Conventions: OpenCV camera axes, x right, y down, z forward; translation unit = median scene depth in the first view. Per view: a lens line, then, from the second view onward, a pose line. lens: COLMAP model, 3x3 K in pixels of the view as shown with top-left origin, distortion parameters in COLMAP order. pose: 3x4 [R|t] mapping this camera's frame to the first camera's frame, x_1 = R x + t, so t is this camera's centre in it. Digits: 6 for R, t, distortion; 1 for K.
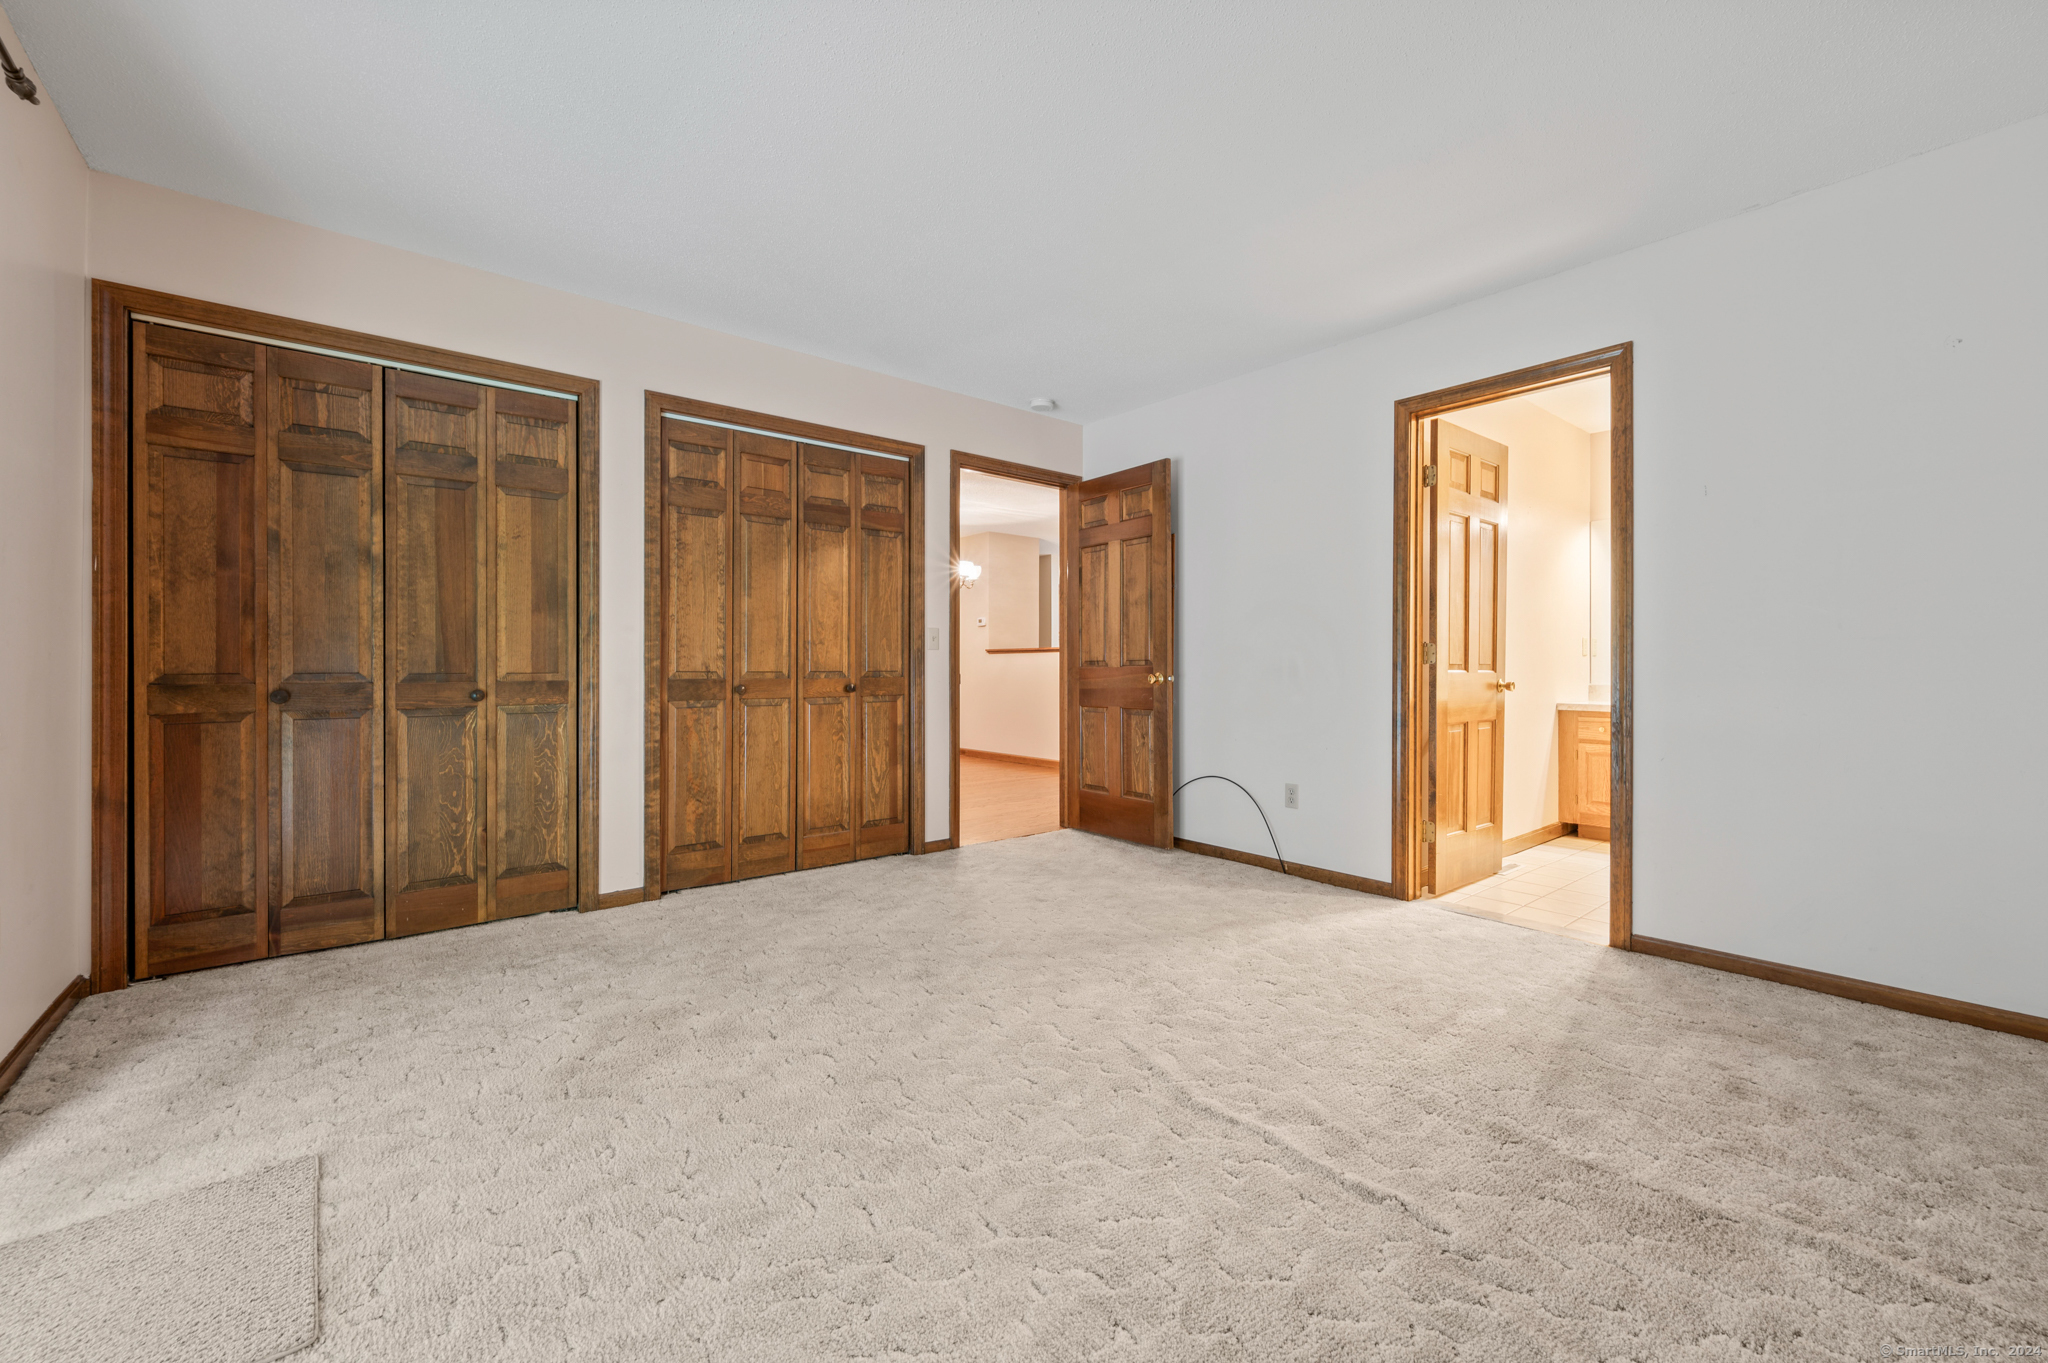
lens RADIAL K [[825.6, 0, 1003.3], [0, 825.6, 668.2], [0, 0, 1]] dist [0.000972, -0.000030]
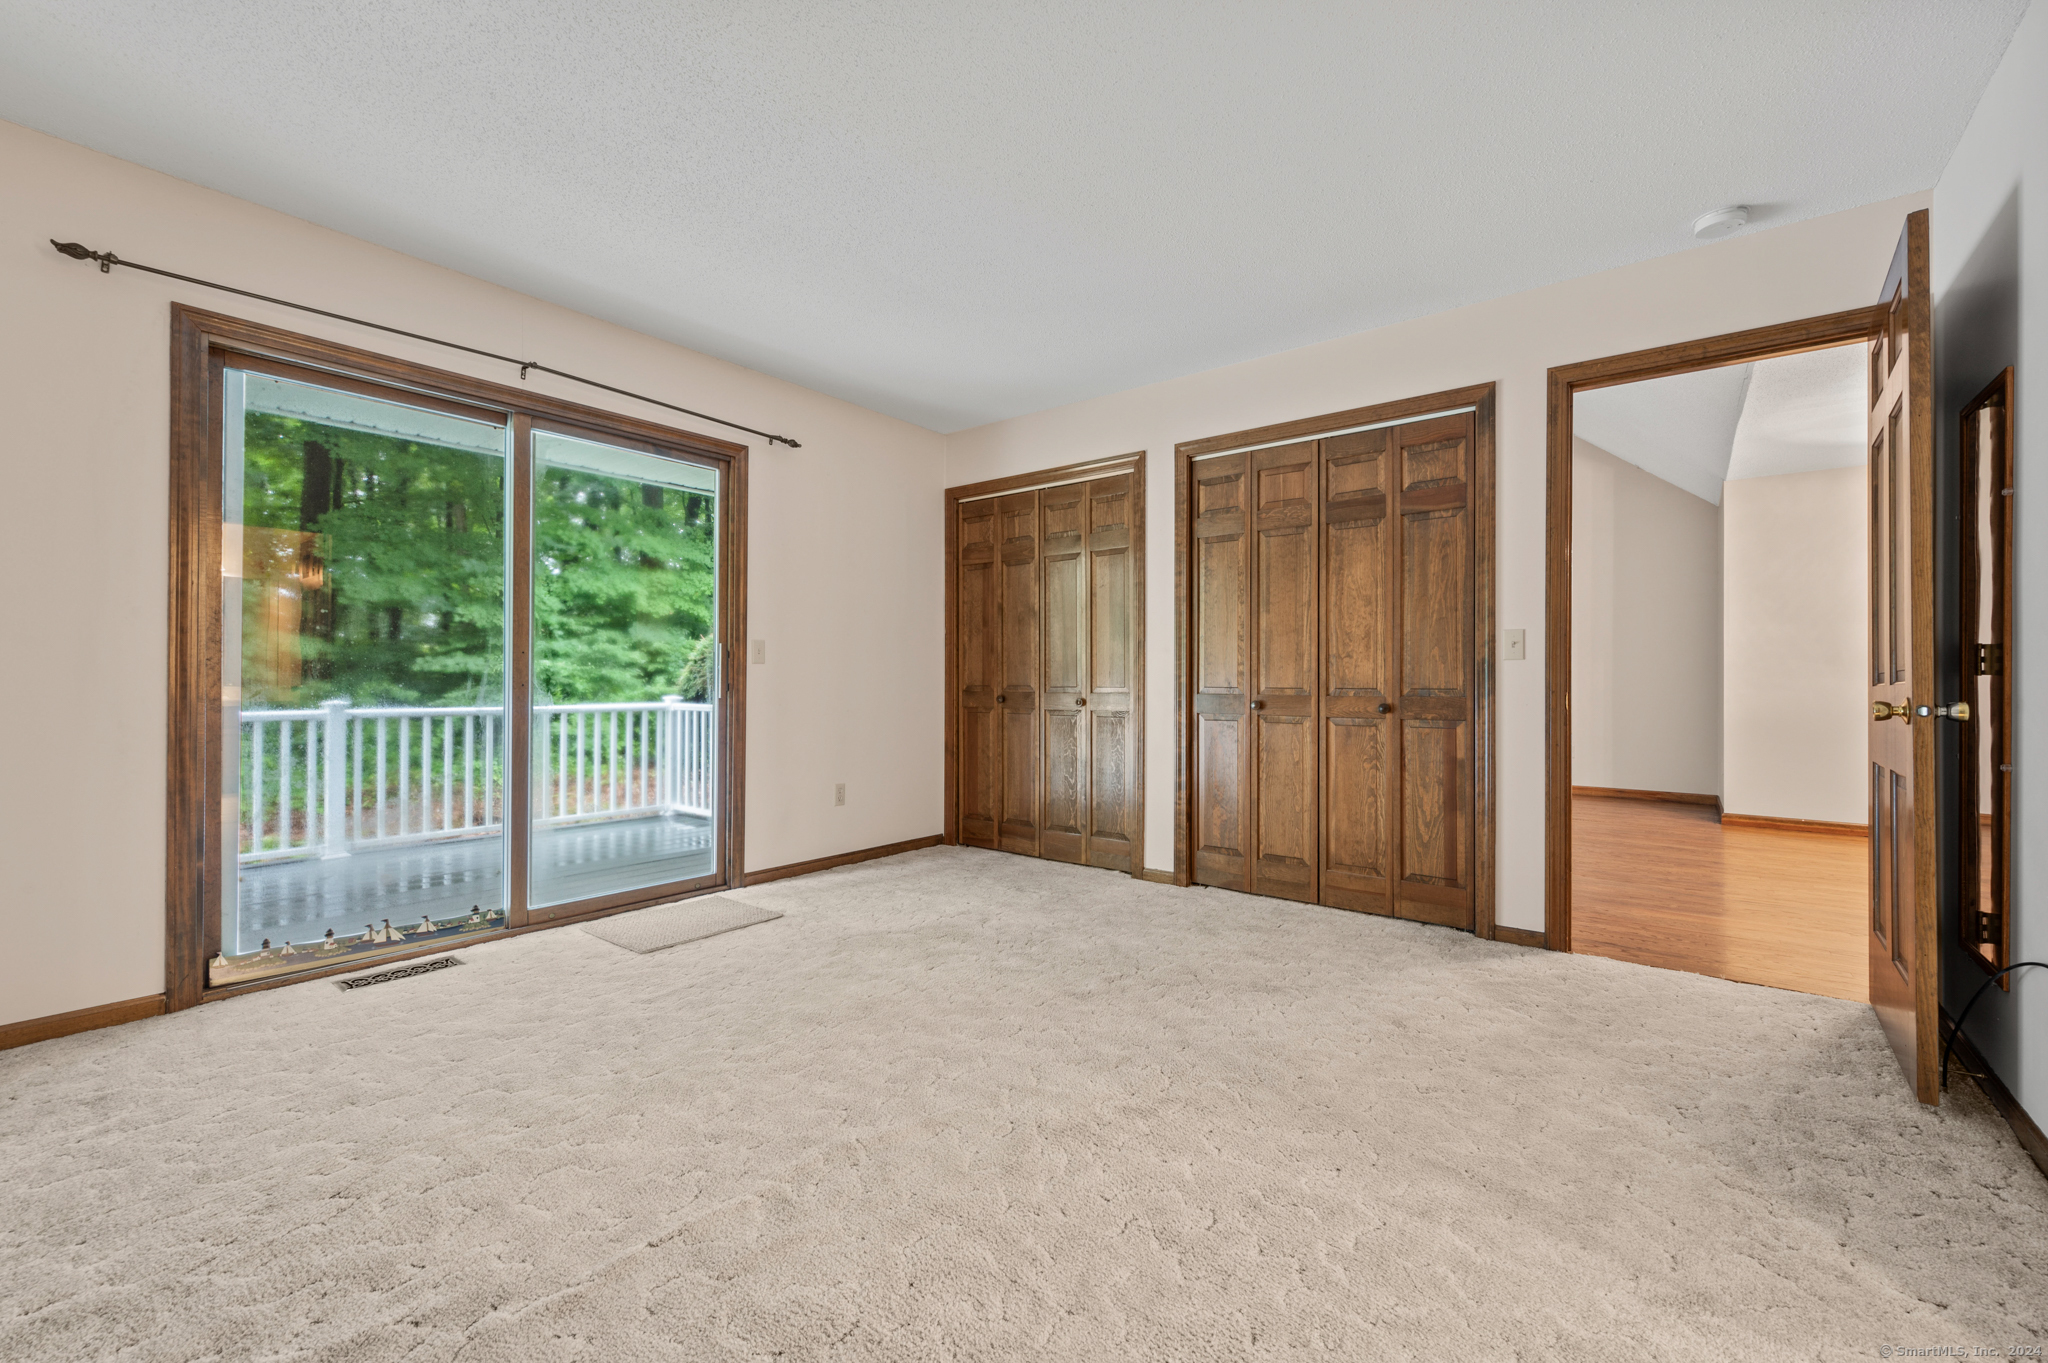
lens RADIAL K [[790.8, 0, 1018.4], [0, 790.8, 677.0], [0, 0, 1]] dist [0.004523, 0.000011]
pose [[0.239870, -0.005808, -0.970788, 0.554125], [-0.005878, 0.999955, -0.007435, 0.000275], [0.970787, 0.007489, 0.239825, 0.485117]]
